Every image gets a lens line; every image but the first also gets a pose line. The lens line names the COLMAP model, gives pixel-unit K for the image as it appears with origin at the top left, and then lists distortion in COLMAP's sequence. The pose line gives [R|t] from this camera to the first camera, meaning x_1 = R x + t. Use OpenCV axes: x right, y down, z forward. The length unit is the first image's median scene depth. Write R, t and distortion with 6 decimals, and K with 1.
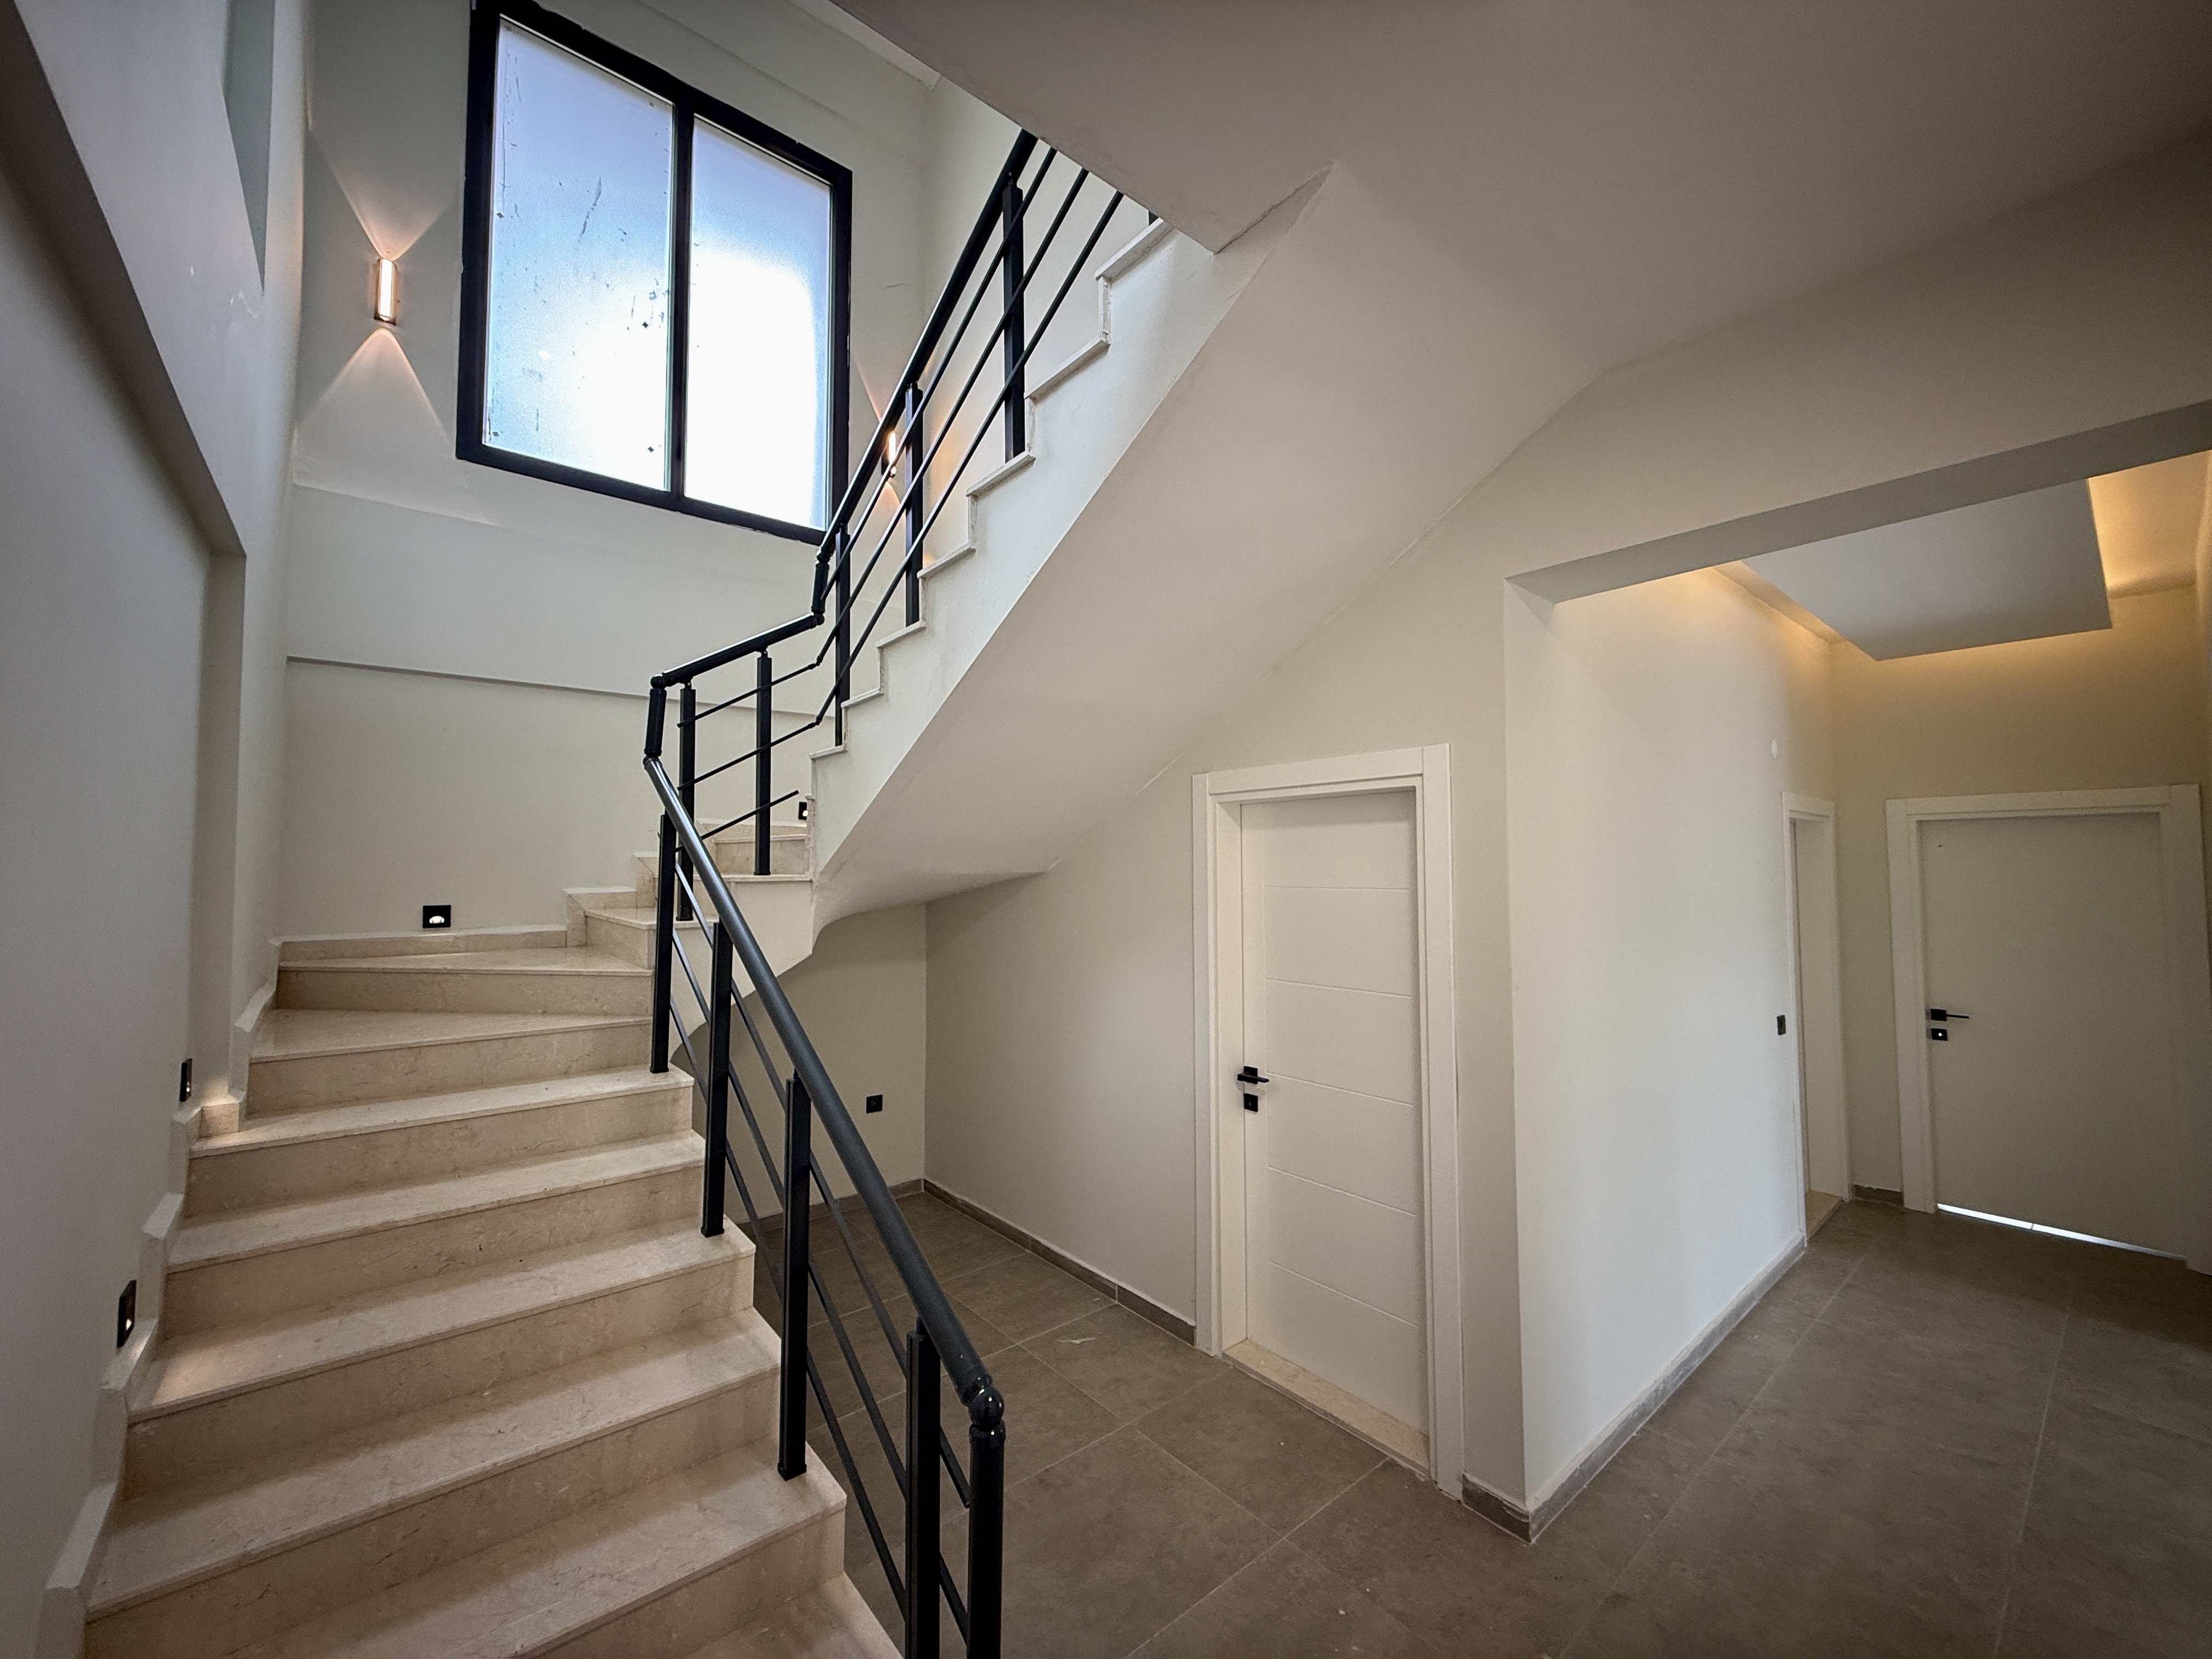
lens RADIAL K [[876.7, 0, 1101.0], [0, 876.7, 827.4], [0, 0, 1]] dist [-0.000722, 0.000491]
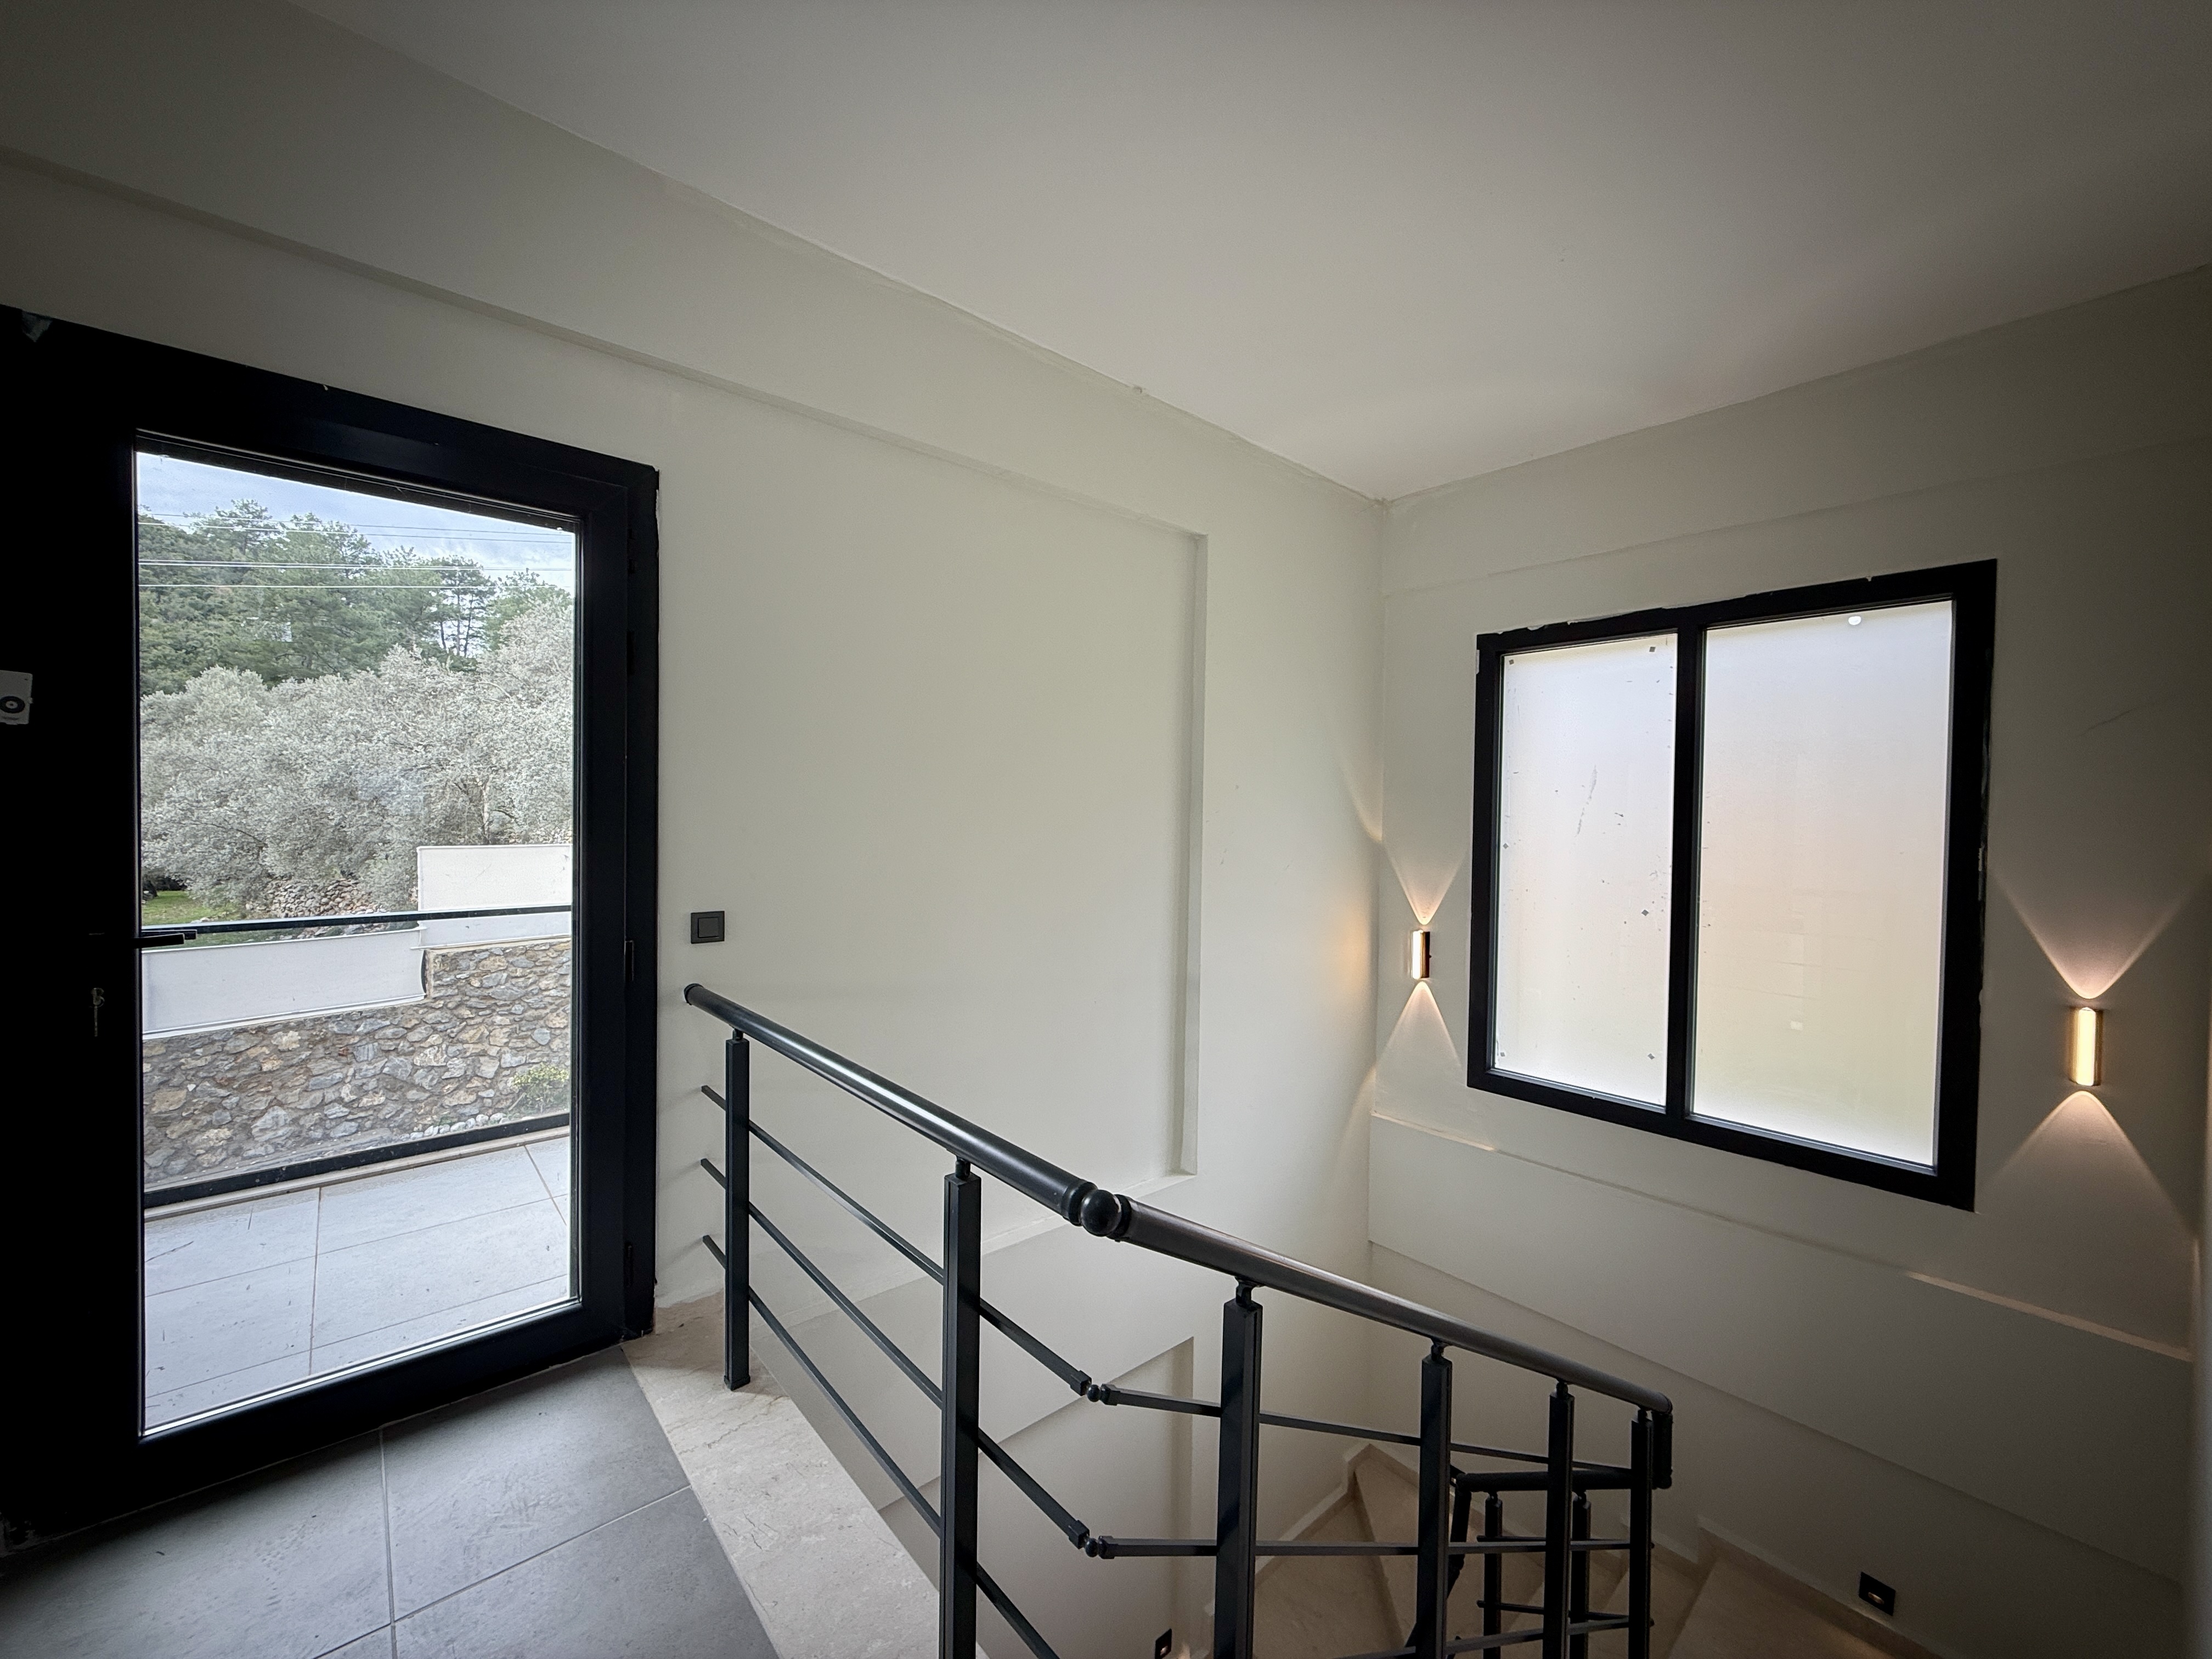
lens RADIAL K [[876.7, 0, 1101.0], [0, 876.7, 827.4], [0, 0, 1]] dist [-0.000722, 0.000491]
pose [[0.023763, 0.020683, -0.999504, 0.380621], [0.030983, 0.999290, 0.021415, -0.787108], [0.999237, -0.031476, 0.023105, 0.501762]]
